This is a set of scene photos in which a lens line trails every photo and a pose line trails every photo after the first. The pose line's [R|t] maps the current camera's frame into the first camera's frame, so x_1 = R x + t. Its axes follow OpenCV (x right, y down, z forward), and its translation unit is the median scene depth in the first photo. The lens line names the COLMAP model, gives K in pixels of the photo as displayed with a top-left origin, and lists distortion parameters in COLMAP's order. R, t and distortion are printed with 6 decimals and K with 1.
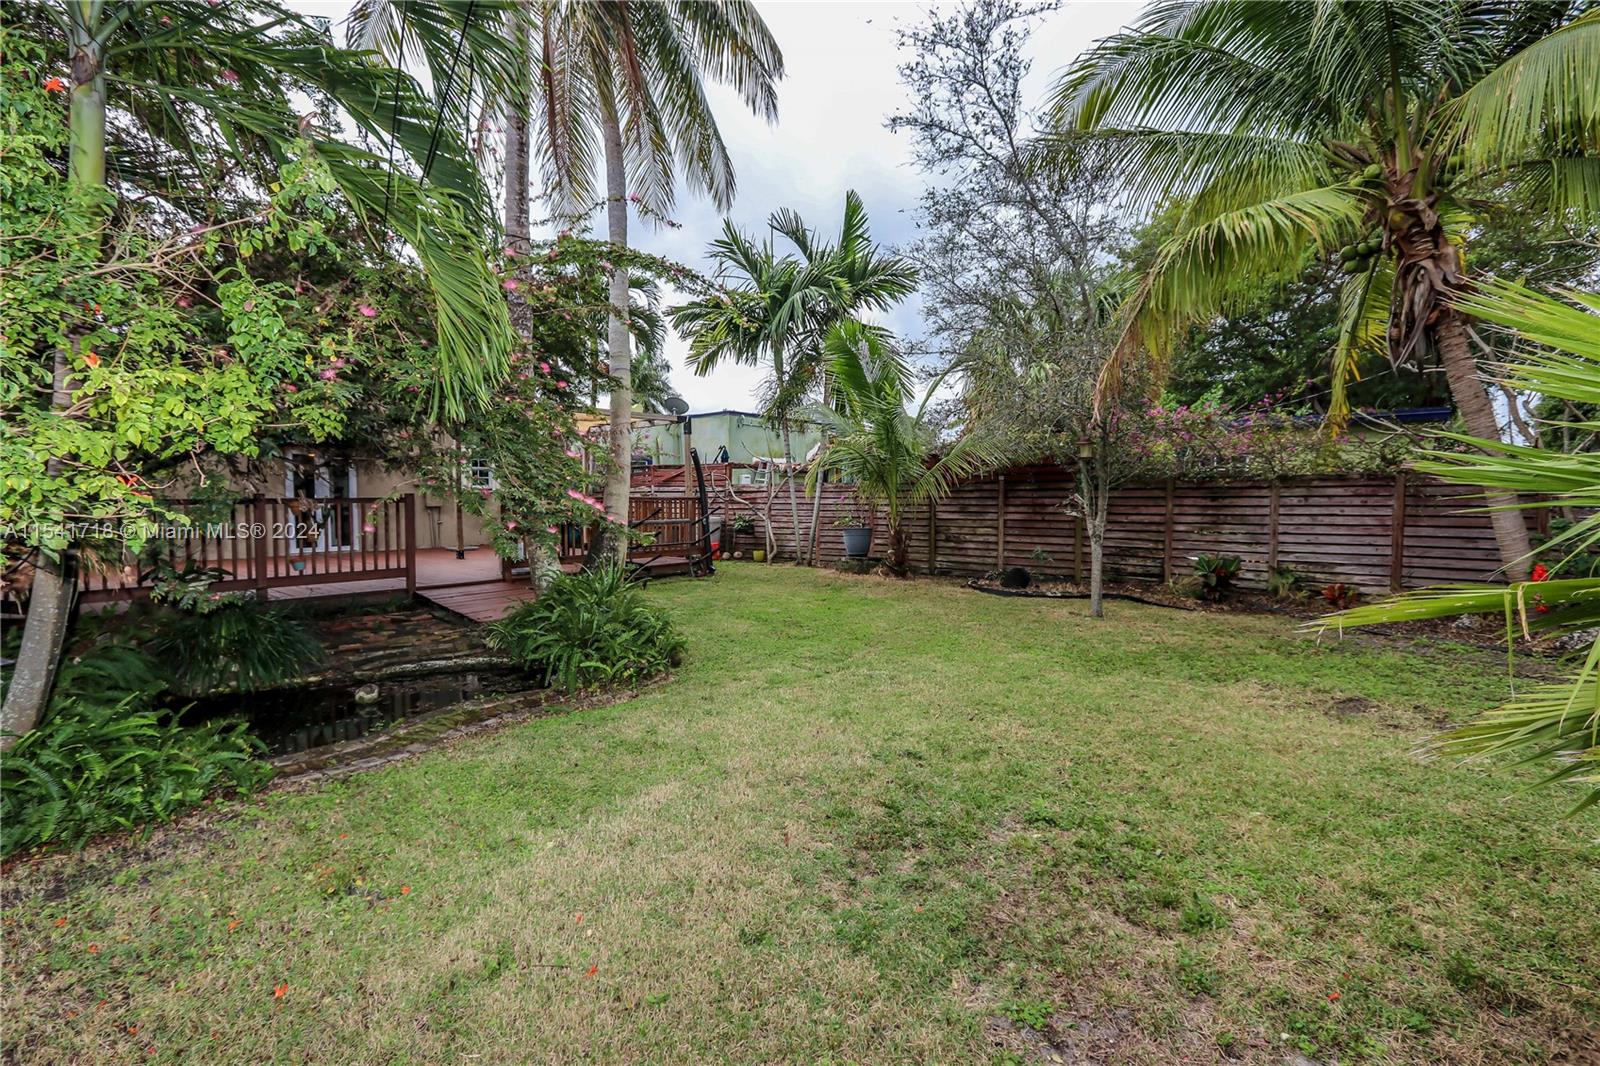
lens RADIAL K [[754.5, 0, 796.8], [0, 754.5, 528.3], [0, 0, 1]] dist [-0.004628, -0.000574]
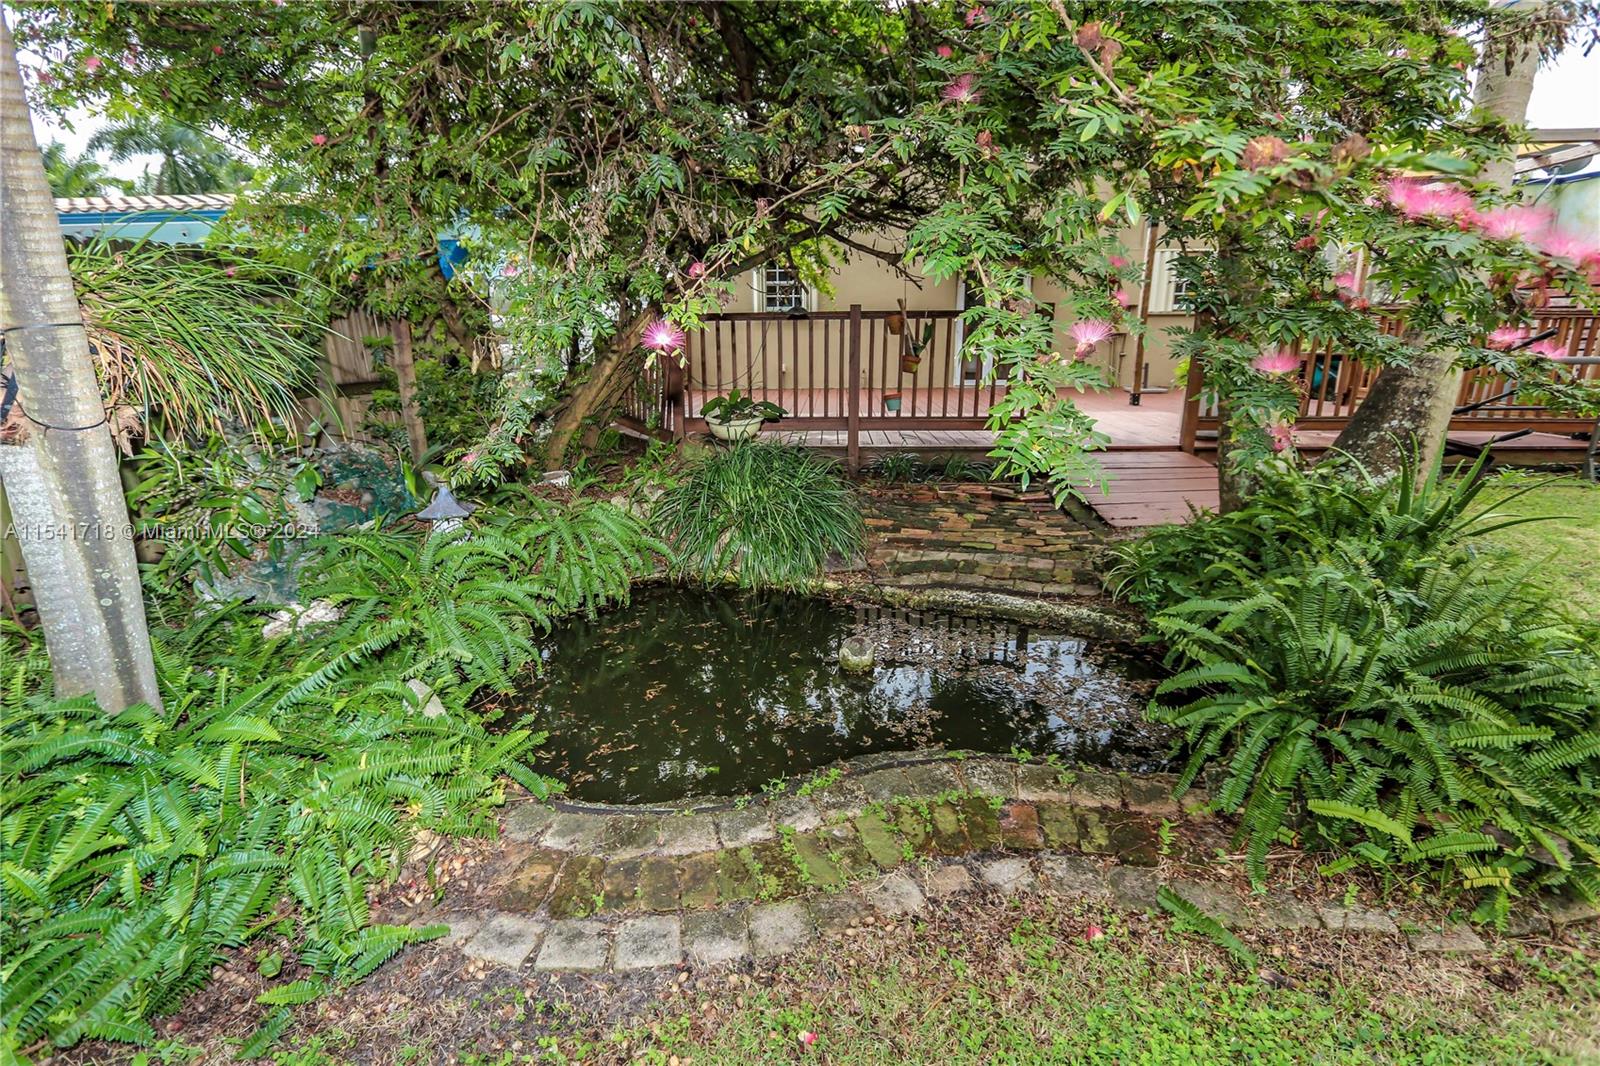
lens RADIAL K [[754.5, 0, 796.5], [0, 754.5, 531.9], [0, 0, 1]] dist [-0.004628, -0.000574]
pose [[0.636864, 0.195579, -0.745757, -0.168683], [-0.031217, 0.973037, 0.228526, 0.006500], [0.770344, -0.122260, 0.625798, 0.528132]]
